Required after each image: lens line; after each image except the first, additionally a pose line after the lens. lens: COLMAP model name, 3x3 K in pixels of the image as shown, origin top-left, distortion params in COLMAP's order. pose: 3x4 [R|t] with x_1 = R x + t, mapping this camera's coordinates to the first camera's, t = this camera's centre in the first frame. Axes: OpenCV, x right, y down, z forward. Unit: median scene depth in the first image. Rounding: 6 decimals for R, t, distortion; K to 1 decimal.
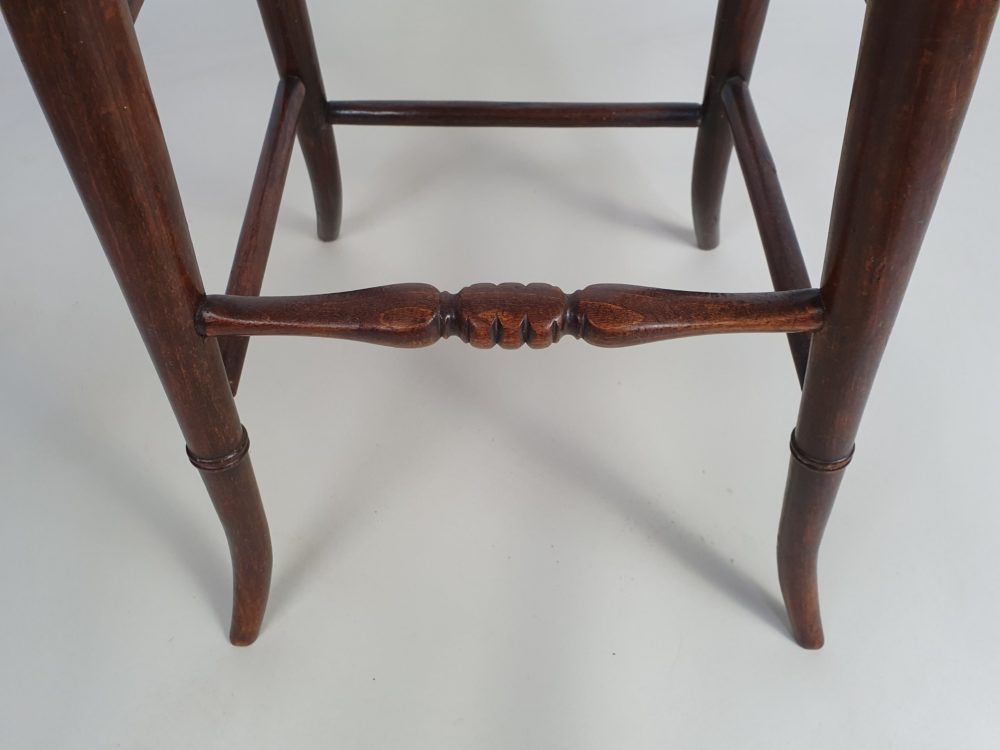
lens RADIAL K [[817.4, 0, 500.0], [0, 817.4, 375.0], [0, 0, 1]] dist [-0.096409, -0.001085]
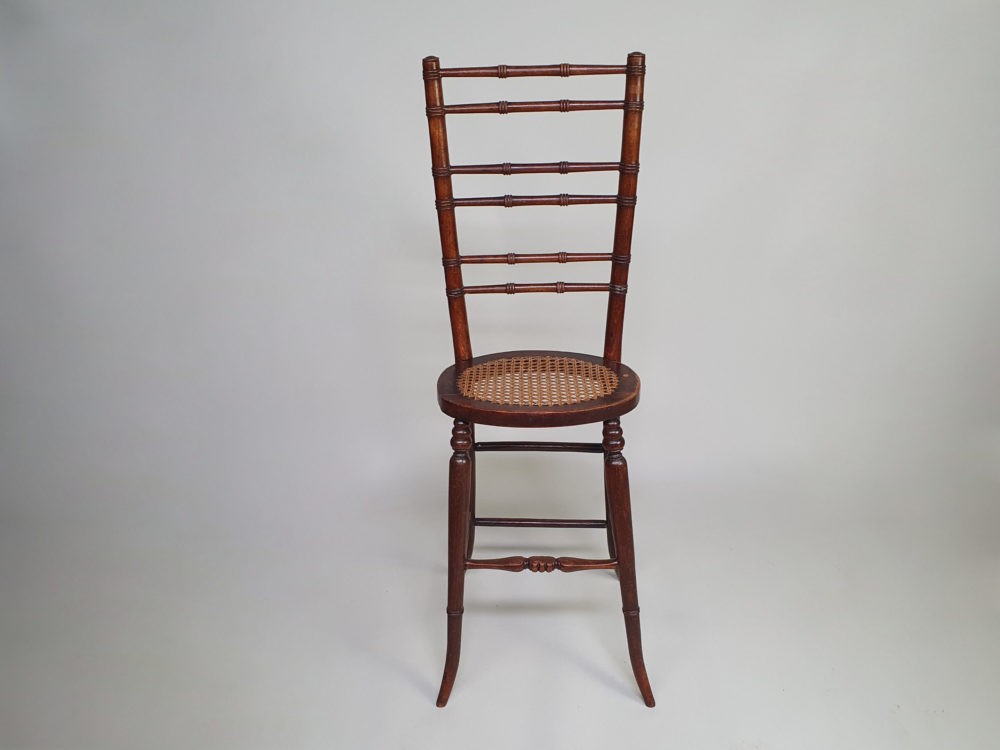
lens RADIAL K [[817.4, 0, 500.0], [0, 817.4, 375.0], [0, 0, 1]] dist [-0.096409, -0.001085]
pose [[0.999993, 0.000447, -0.003816, -0.173965], [-0.002373, 0.852832, -0.522180, 1.201337], [0.003021, 0.522185, 0.852827, -2.833280]]
